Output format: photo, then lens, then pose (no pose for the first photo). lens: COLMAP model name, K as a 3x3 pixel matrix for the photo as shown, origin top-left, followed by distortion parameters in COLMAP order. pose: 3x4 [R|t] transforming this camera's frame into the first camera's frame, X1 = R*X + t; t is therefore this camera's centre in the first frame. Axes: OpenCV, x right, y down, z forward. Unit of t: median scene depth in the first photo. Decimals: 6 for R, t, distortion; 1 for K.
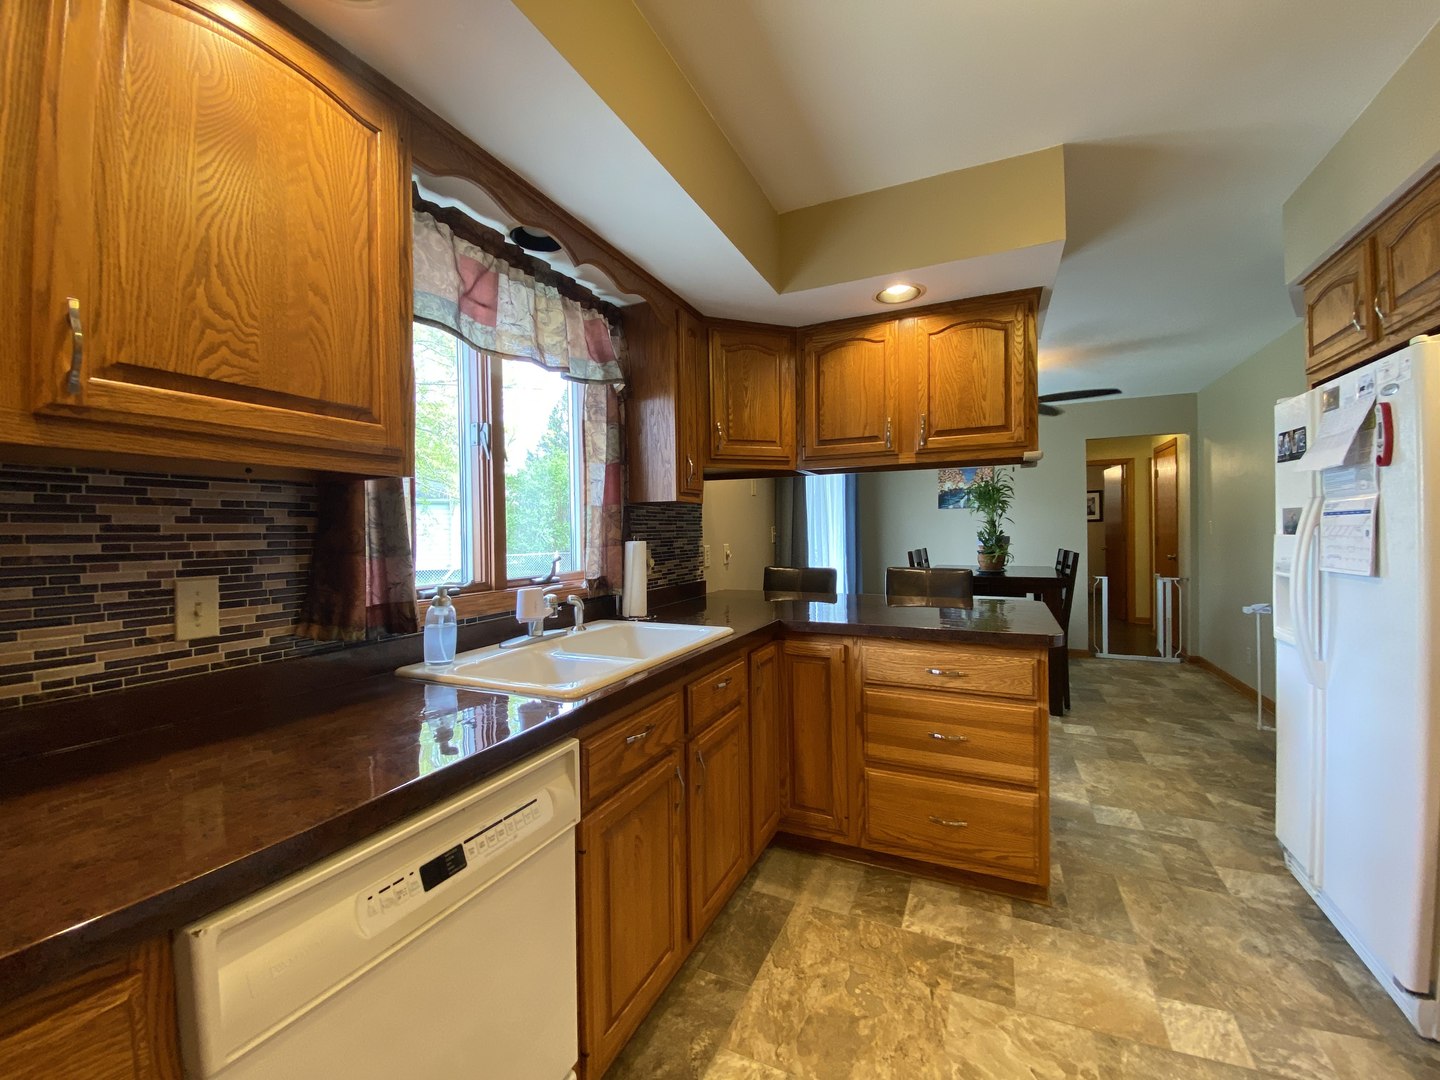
lens RADIAL K [[578.0, 0, 720.6], [0, 578.0, 535.8], [0, 0, 1]] dist [0.031412, -0.026173]
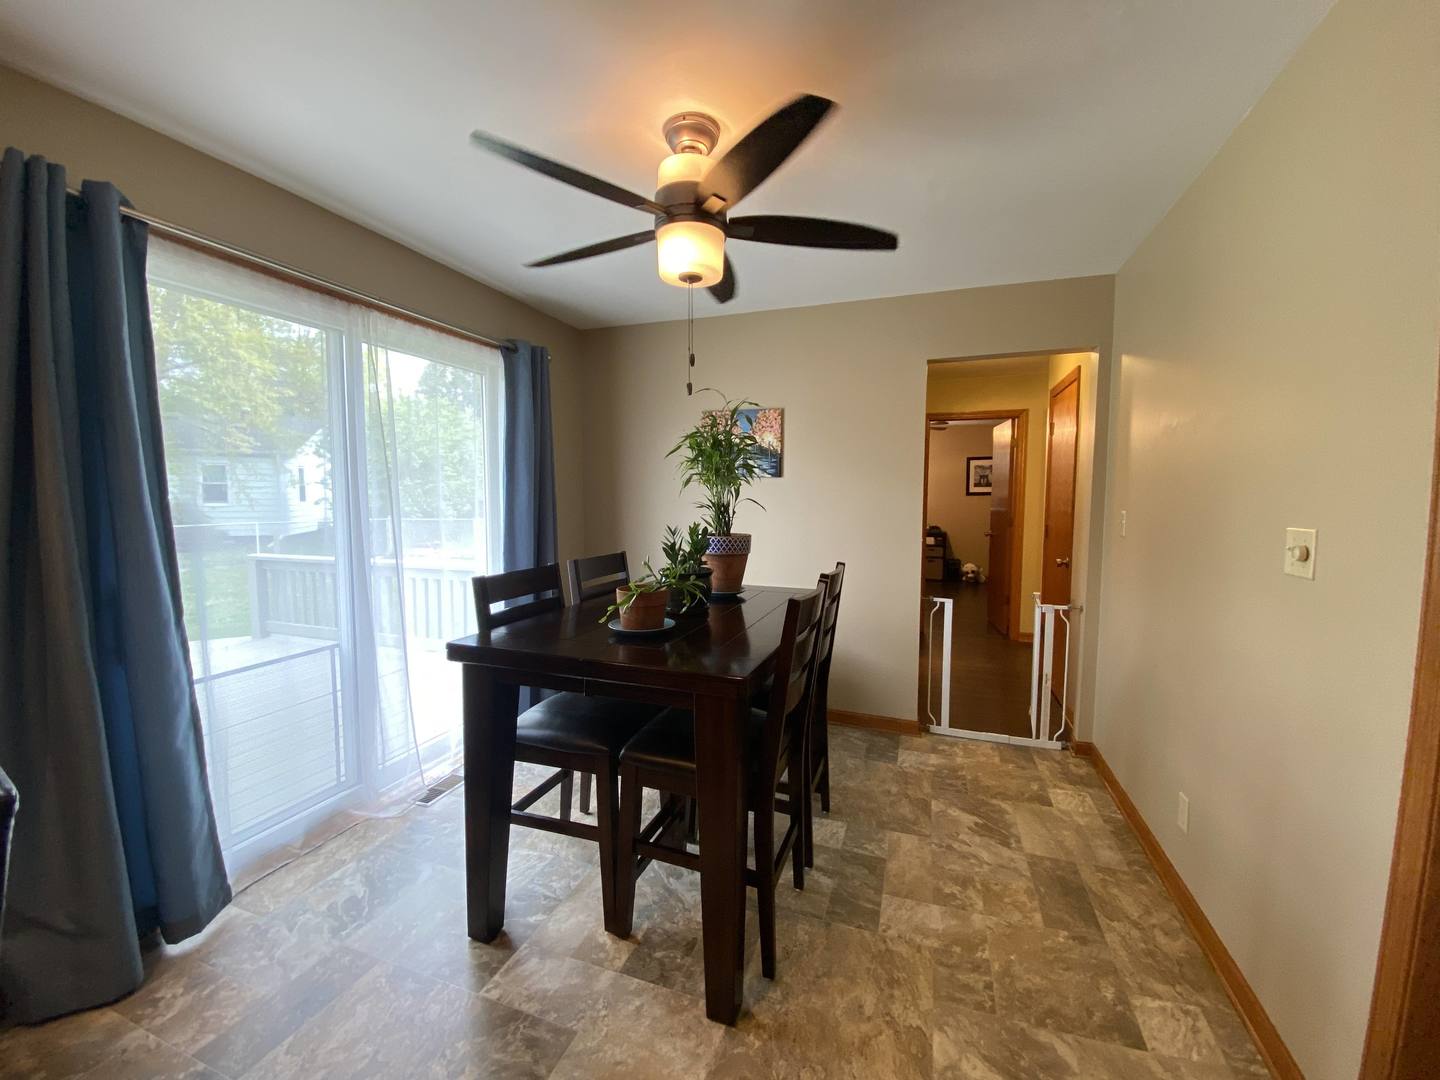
lens RADIAL K [[578.0, 0, 720.6], [0, 578.0, 535.8], [0, 0, 1]] dist [0.031412, -0.026173]
pose [[0.995499, 0.009446, 0.094301, 0.948731], [-0.015381, 0.997932, 0.062410, -0.064836], [-0.093516, -0.063579, 0.993586, 1.128393]]
